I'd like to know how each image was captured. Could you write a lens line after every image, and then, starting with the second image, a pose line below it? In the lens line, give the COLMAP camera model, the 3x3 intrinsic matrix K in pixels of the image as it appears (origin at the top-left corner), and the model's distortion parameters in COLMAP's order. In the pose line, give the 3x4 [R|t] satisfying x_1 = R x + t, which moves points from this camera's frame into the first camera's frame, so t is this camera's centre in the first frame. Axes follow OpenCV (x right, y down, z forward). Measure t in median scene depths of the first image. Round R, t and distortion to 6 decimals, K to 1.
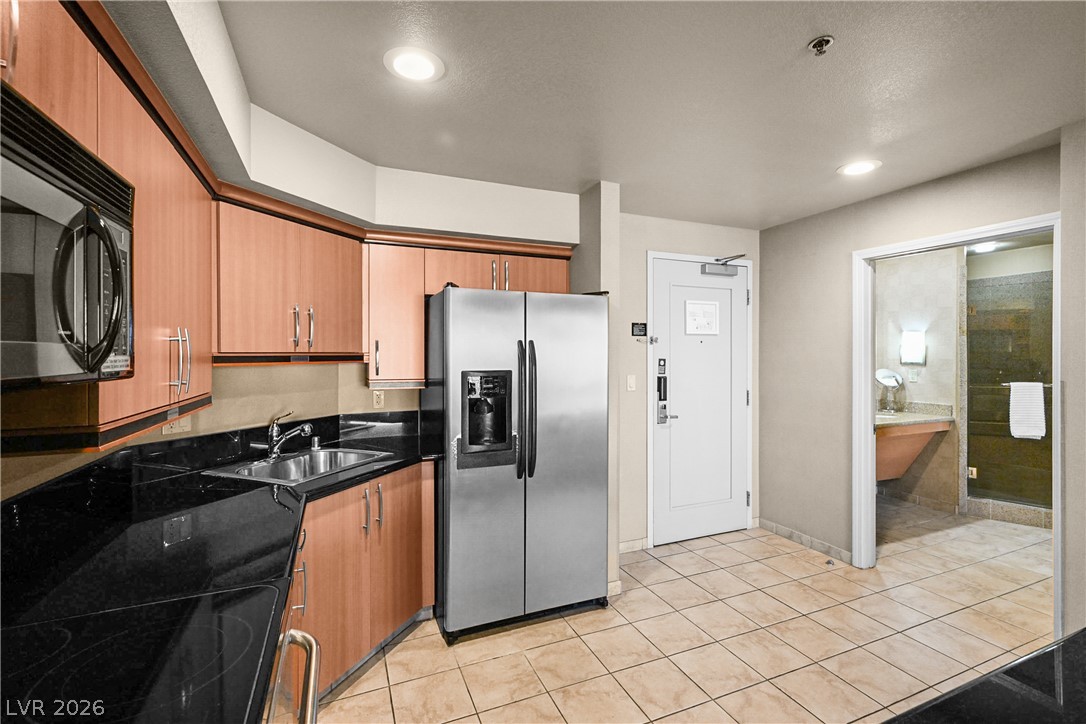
lens RADIAL K [[480.2, 0, 546.8], [0, 480.2, 353.4], [0, 0, 1]] dist [-0.001062, -0.000200]
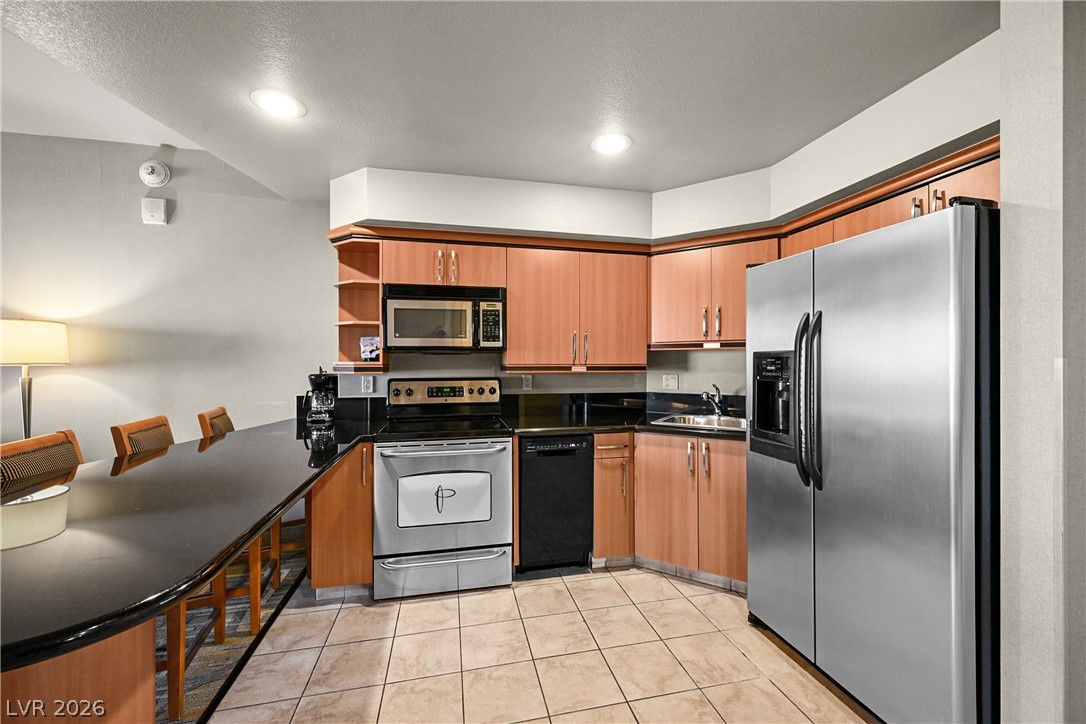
lens RADIAL K [[428.1, 0, 546.9], [0, 428.1, 361.8], [0, 0, 1]] dist [0.000398, 0.000209]
pose [[-0.178126, 0.001284, -0.984007, 0.648794], [0.002550, 0.999996, 0.000843, 0.046807], [0.984004, -0.002360, -0.178128, 0.631369]]
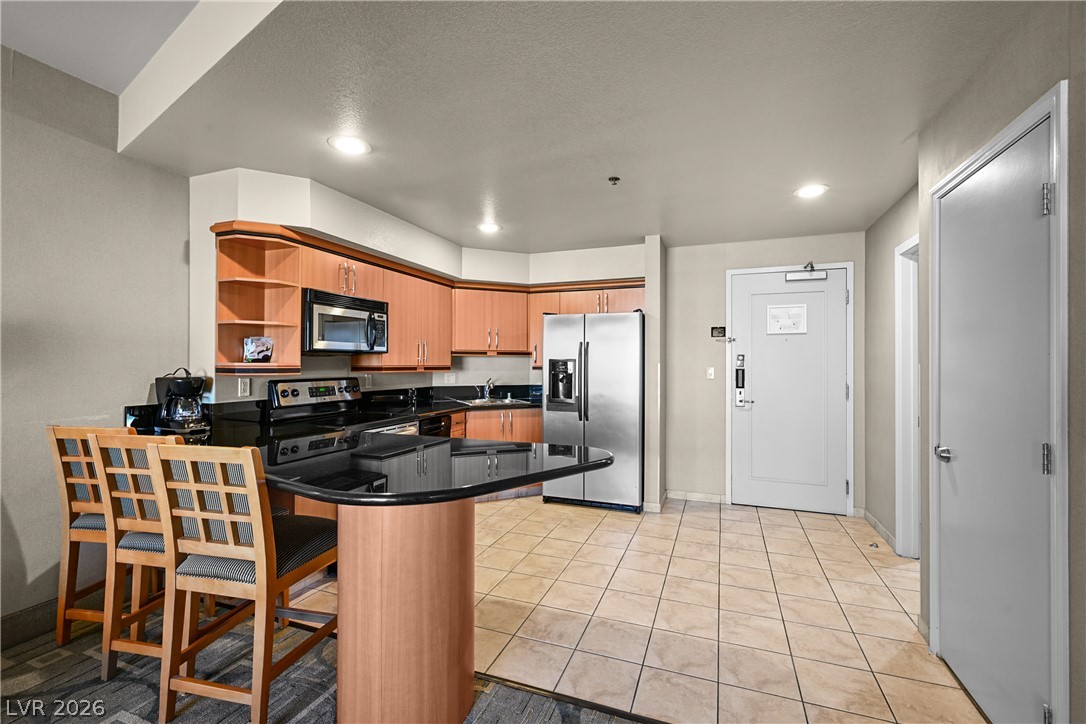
lens RADIAL K [[460.8, 0, 549.7], [0, 460.8, 358.8], [0, 0, 1]] dist [-0.001649, 0.000303]
pose [[0.725966, -0.005162, -0.687711, 0.918116], [-0.002604, 0.999944, -0.010255, 0.046510], [0.687726, 0.009236, 0.725912, -0.270744]]
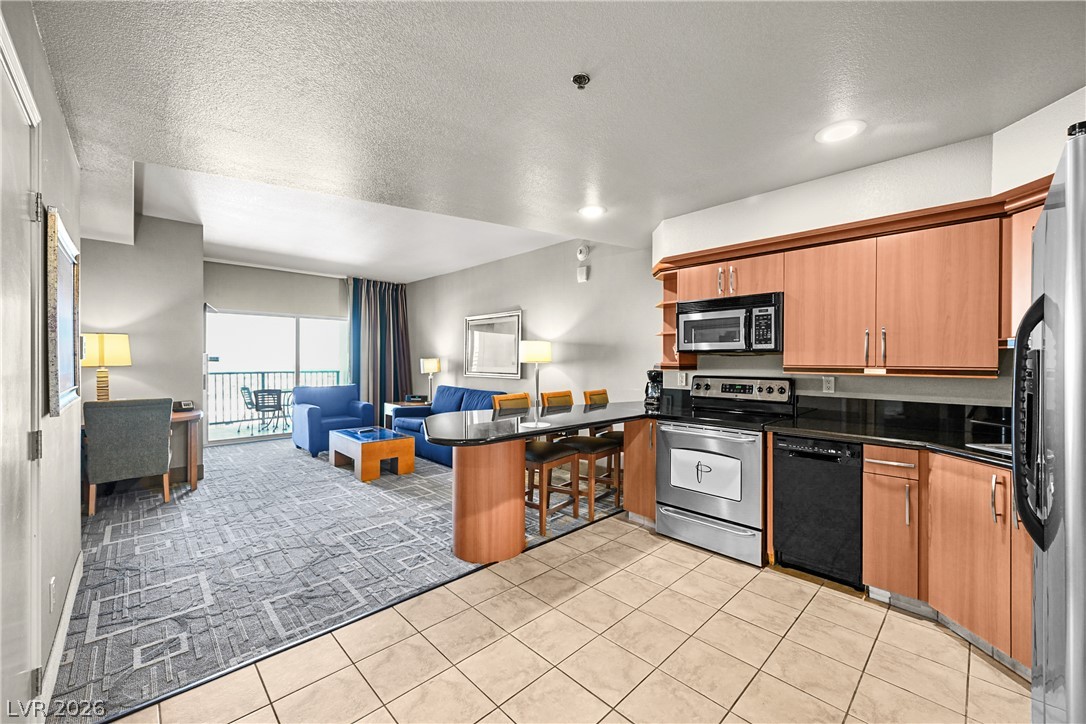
lens RADIAL K [[428.1, 0, 545.5], [0, 428.1, 360.1], [0, 0, 1]] dist [0.000398, 0.000209]
pose [[-0.932561, -0.003385, -0.360996, 0.592587], [-0.003123, 0.999994, -0.001310, 0.044319], [0.360998, -0.000094, -0.932567, 1.127599]]
